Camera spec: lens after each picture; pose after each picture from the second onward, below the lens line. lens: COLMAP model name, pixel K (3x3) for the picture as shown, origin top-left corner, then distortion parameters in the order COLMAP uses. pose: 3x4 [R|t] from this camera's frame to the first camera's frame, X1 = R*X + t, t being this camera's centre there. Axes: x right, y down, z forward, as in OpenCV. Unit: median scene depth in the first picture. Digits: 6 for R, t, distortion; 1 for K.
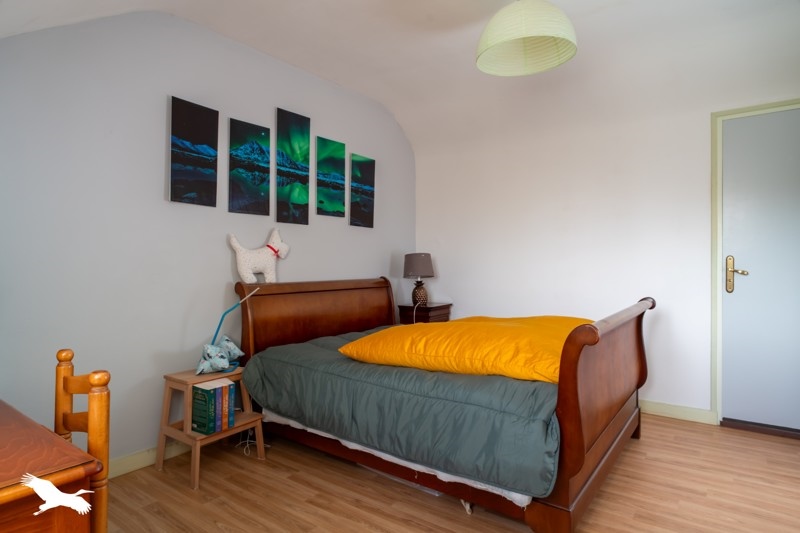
lens RADIAL K [[452.3, 0, 399.6], [0, 452.3, 265.4], [0, 0, 1]] dist [-0.000124, 0.000392]
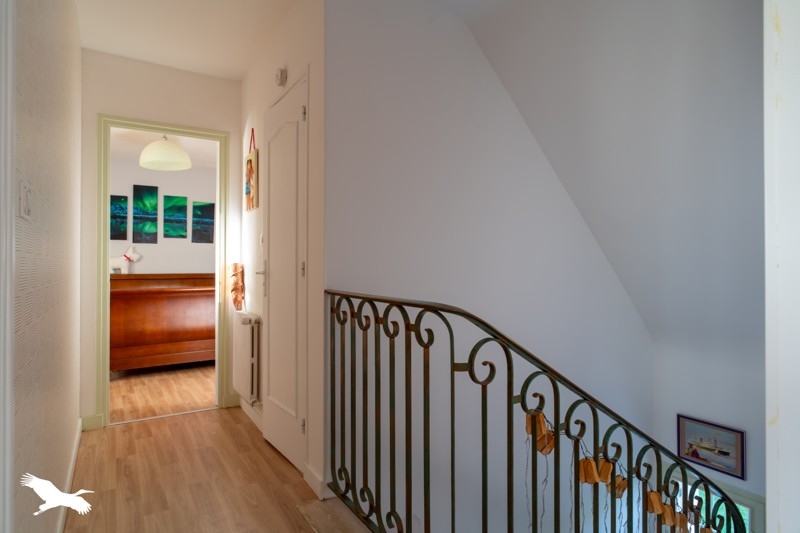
lens RADIAL K [[452.3, 0, 400.8], [0, 452.3, 263.4], [0, 0, 1]] dist [-0.000124, 0.000392]
pose [[0.934330, 0.007689, -0.356326, 1.422707], [-0.008128, 0.999967, 0.000265, -0.016476], [0.356316, 0.002648, 0.934362, -0.395105]]
